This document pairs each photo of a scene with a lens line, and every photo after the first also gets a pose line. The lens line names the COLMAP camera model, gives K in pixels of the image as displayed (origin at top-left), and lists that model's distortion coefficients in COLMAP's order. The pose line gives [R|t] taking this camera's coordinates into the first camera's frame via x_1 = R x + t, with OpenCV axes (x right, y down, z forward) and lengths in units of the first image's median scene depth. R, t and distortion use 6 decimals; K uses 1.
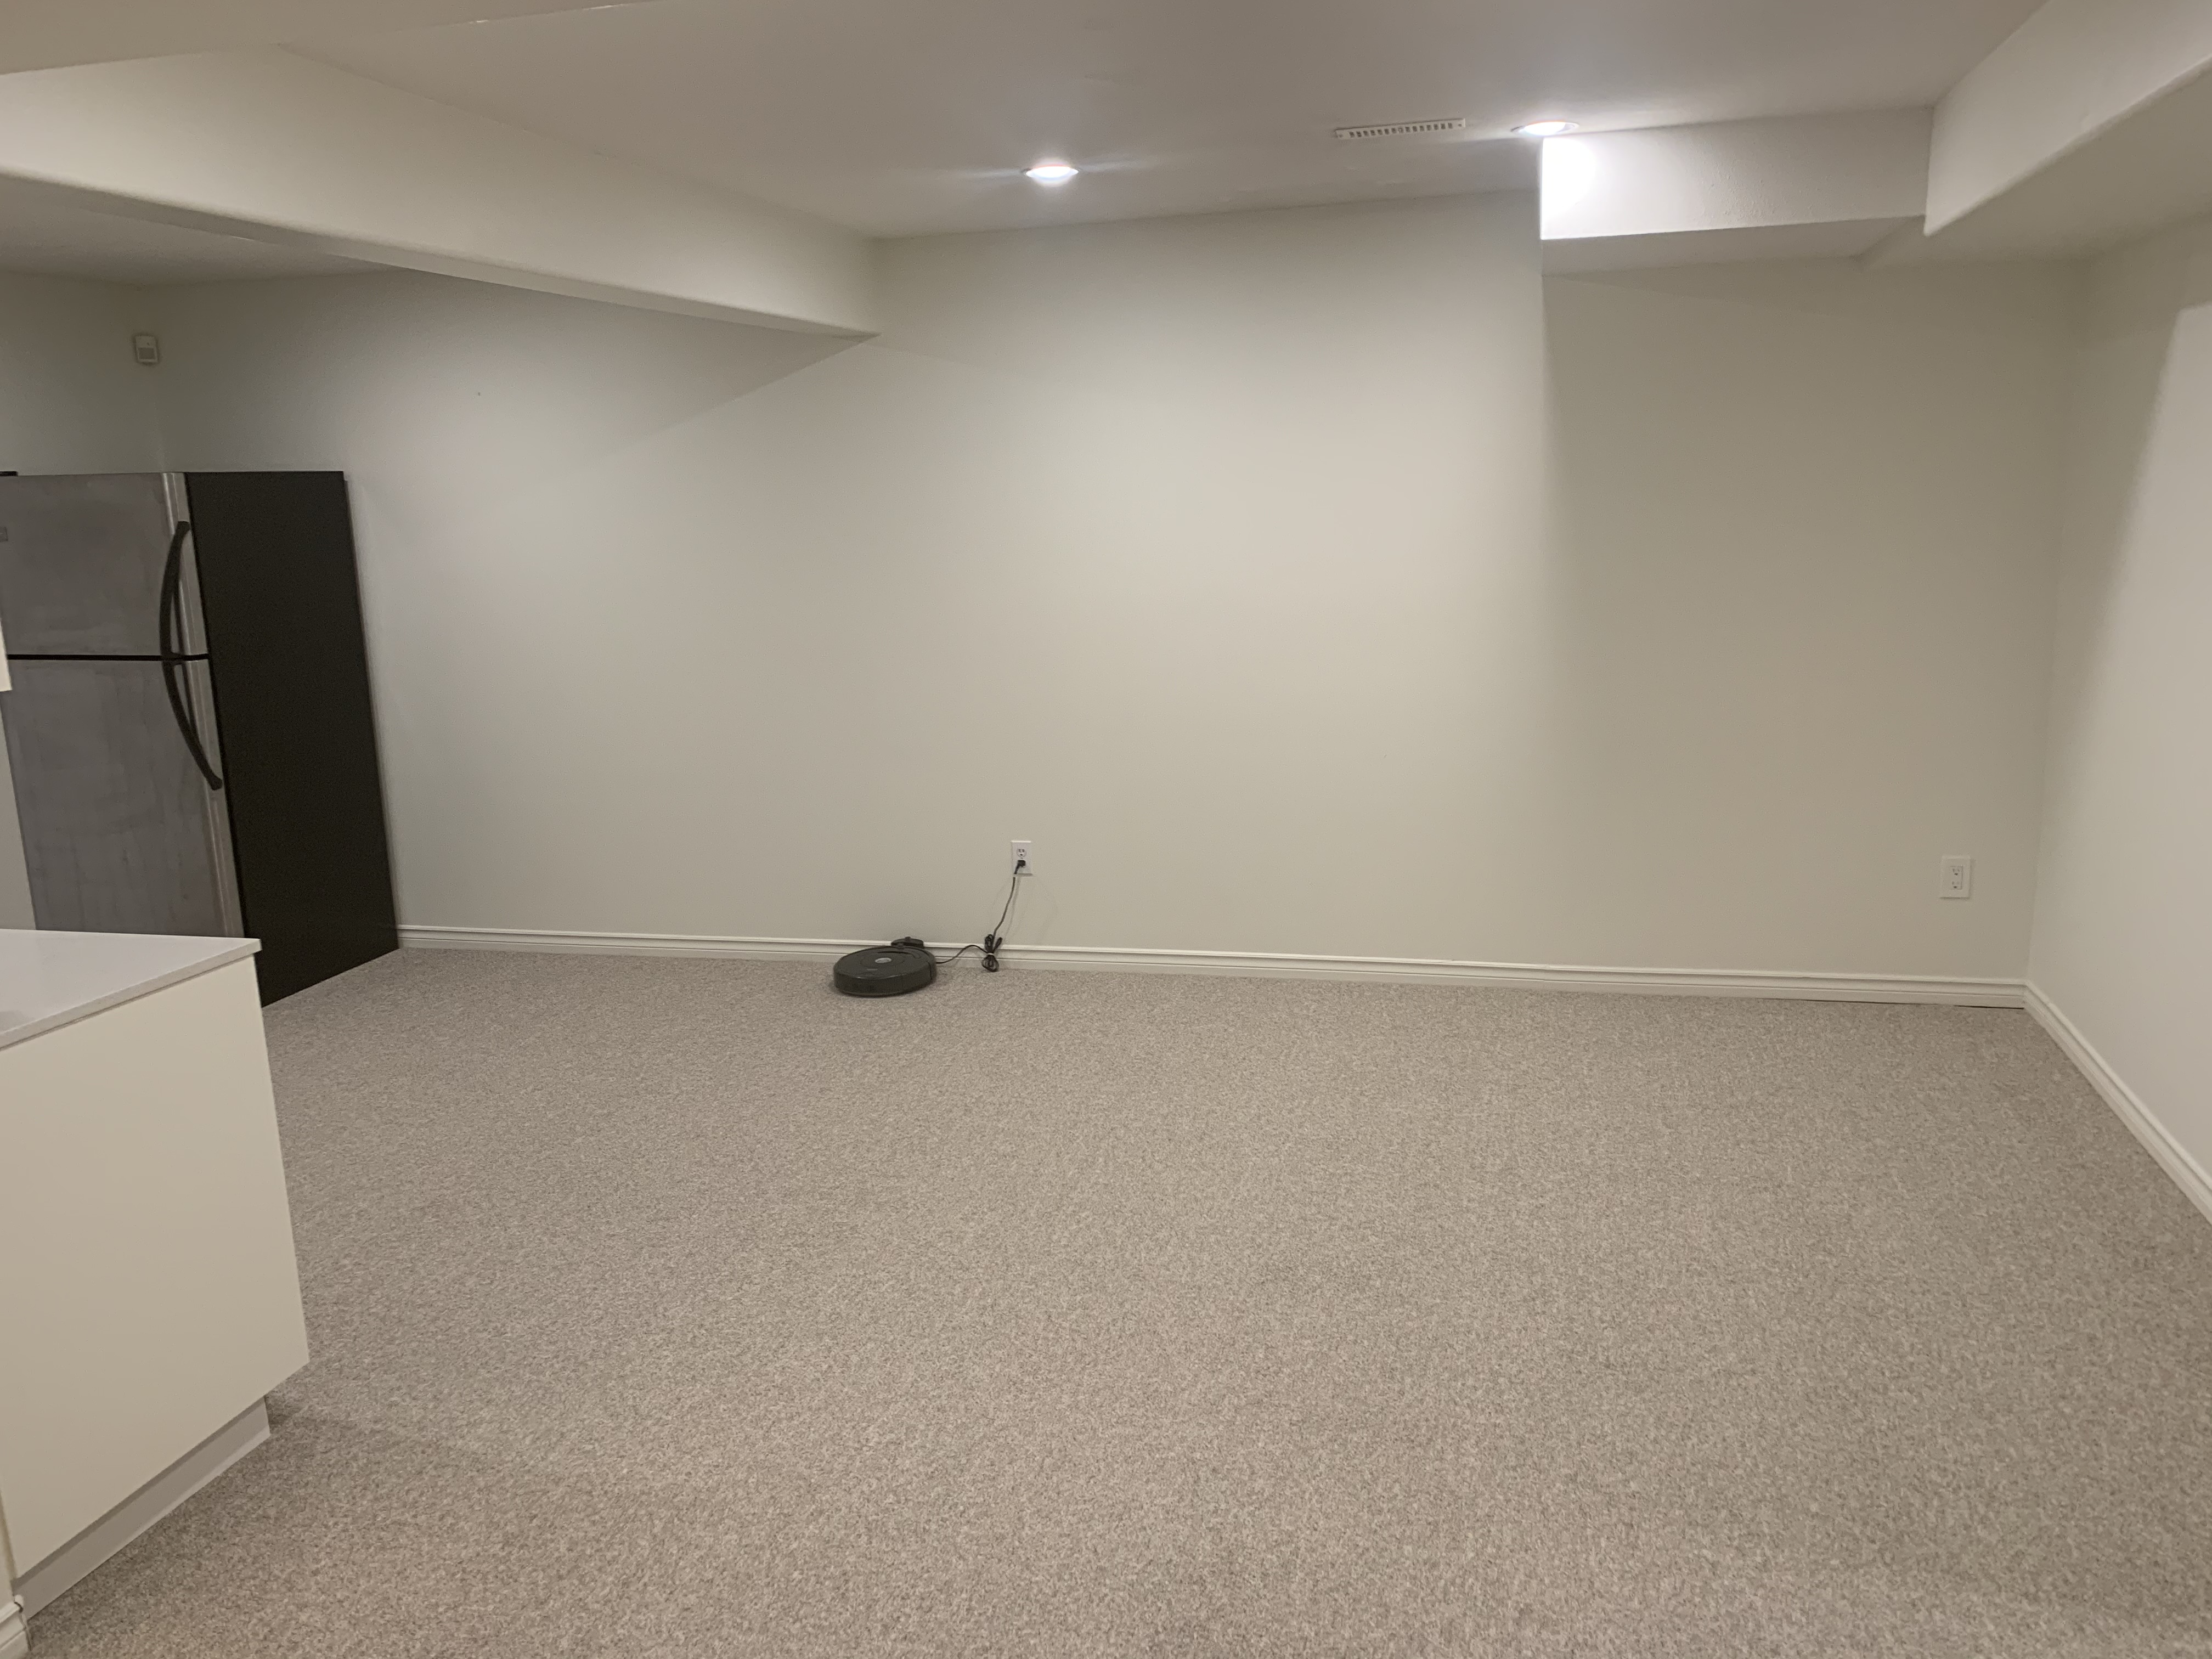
lens RADIAL K [[1706.8, 0, 1105.9], [0, 1706.8, 827.1], [0, 0, 1]] dist [0.029799, -0.015634]
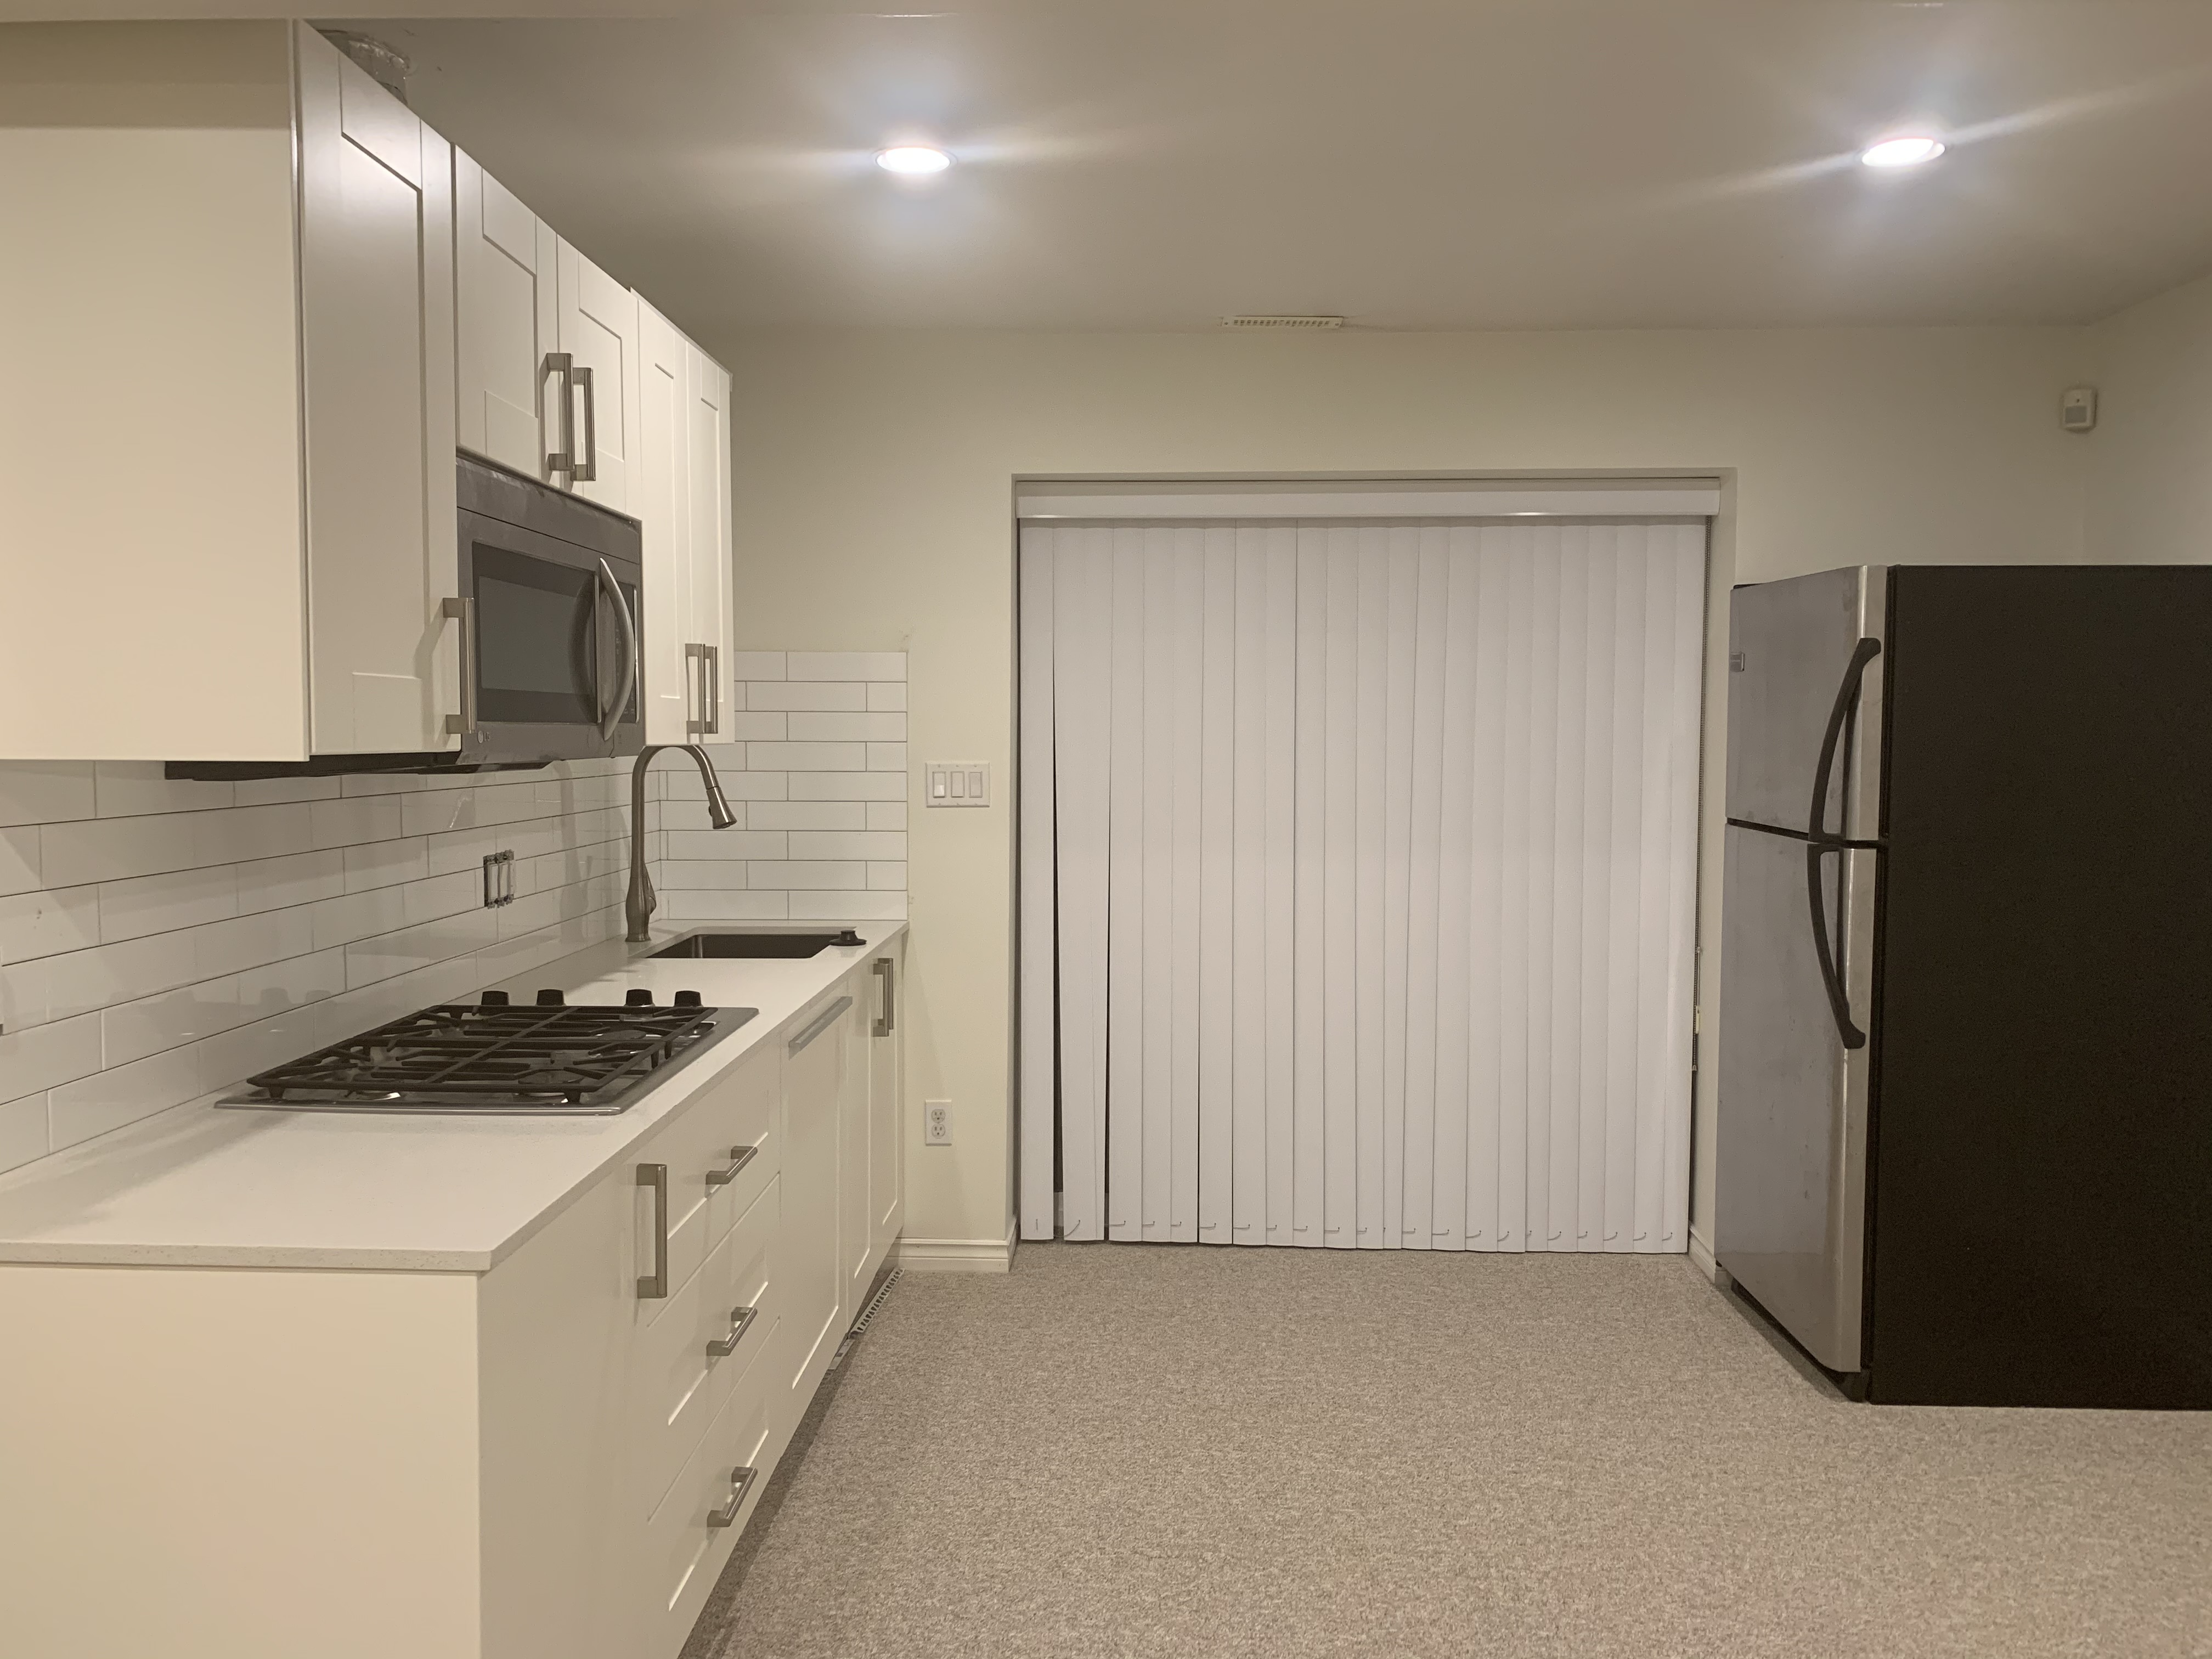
lens RADIAL K [[1706.8, 0, 1110.8], [0, 1706.8, 824.0], [0, 0, 1]] dist [0.029799, -0.015634]
pose [[0.215919, 0.091611, -0.972104, 0.042808], [-0.211109, 0.976420, 0.045127, -0.076106], [0.953316, 0.195476, 0.230168, 0.580831]]
